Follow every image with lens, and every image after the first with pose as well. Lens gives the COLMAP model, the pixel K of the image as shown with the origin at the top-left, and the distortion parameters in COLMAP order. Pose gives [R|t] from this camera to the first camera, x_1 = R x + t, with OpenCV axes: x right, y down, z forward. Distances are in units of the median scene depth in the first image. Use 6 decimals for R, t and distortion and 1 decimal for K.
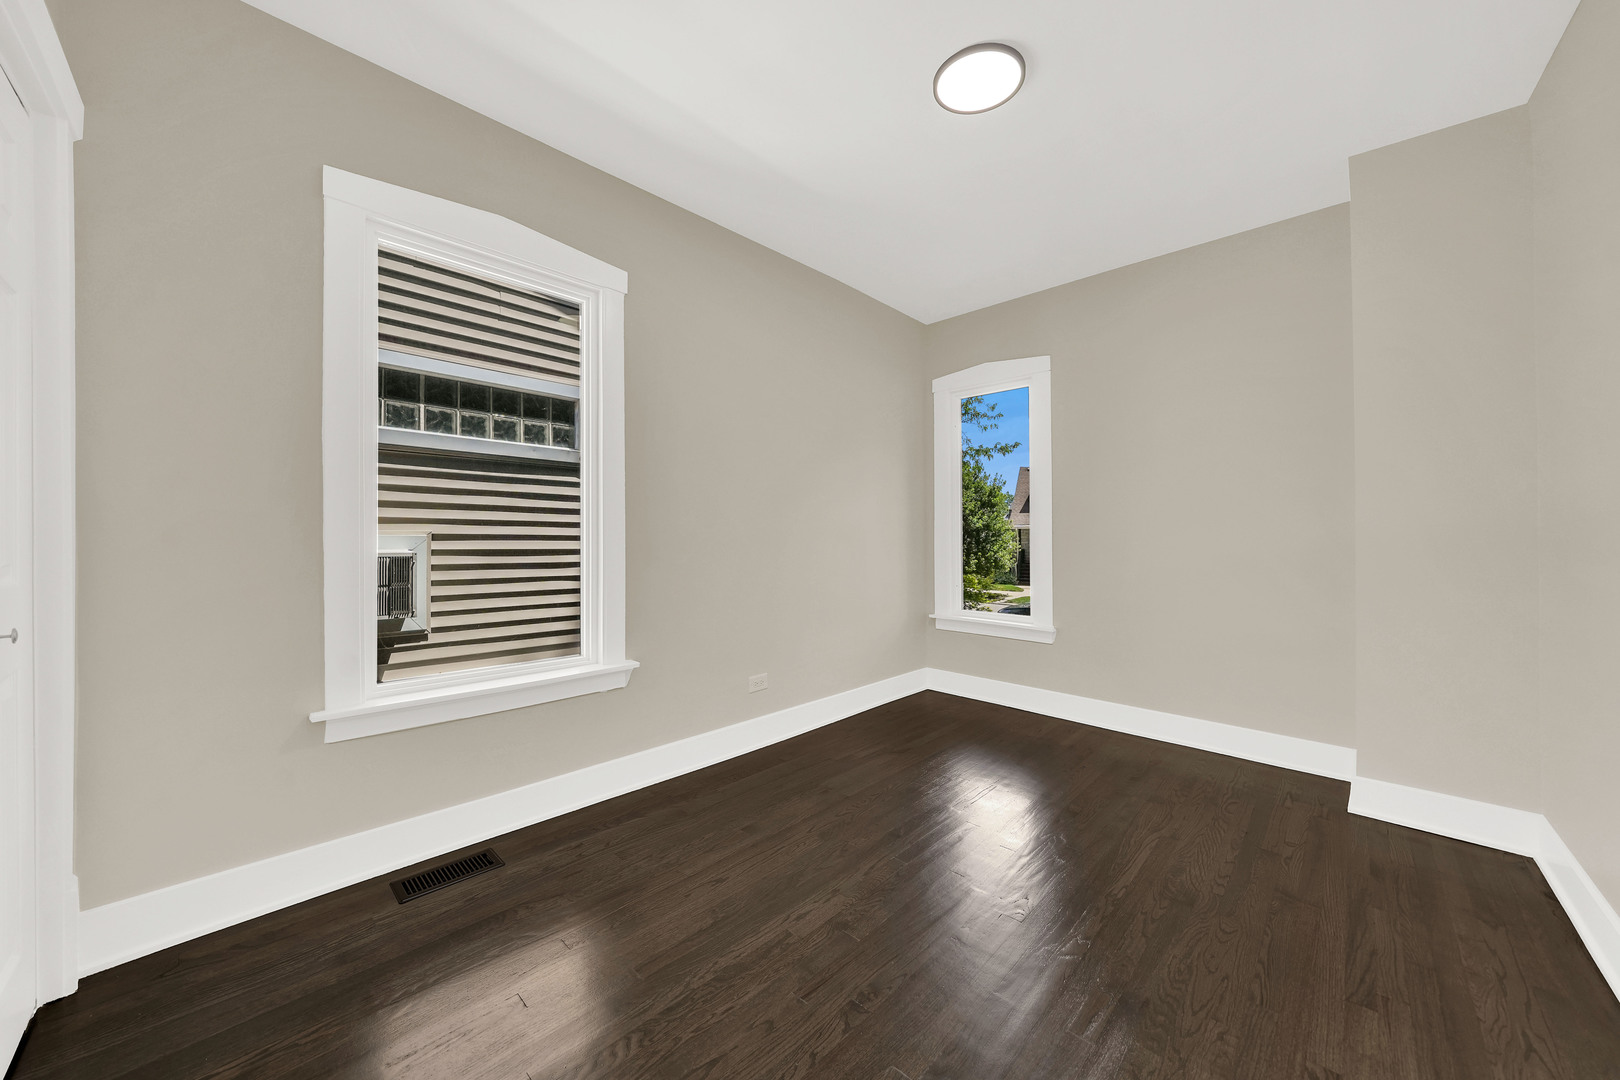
lens RADIAL K [[581.0, 0, 808.6], [0, 581.0, 533.3], [0, 0, 1]] dist [-0.001075, -0.000094]
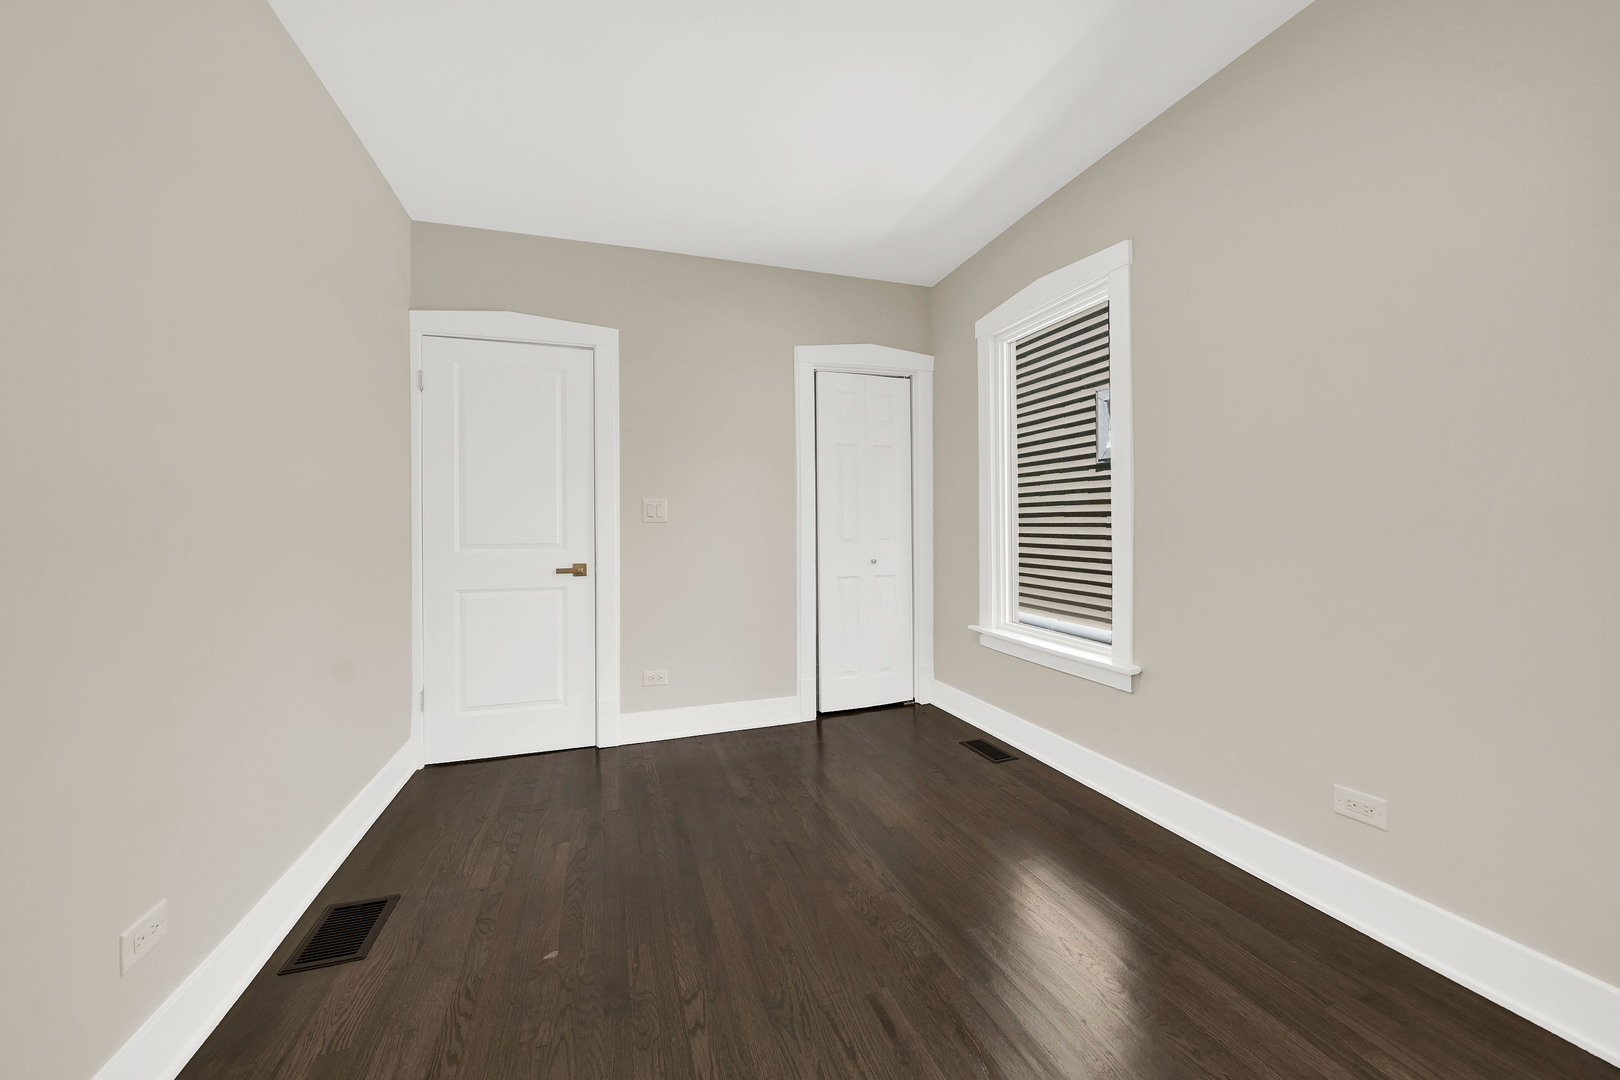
lens RADIAL K [[581.0, 0, 808.6], [0, 581.0, 533.3], [0, 0, 1]] dist [-0.001075, -0.000094]
pose [[-0.437495, 0.006559, -0.899197, 0.945466], [0.005577, 0.999974, 0.004581, 0.016055], [0.899204, -0.003011, -0.437520, 1.260110]]
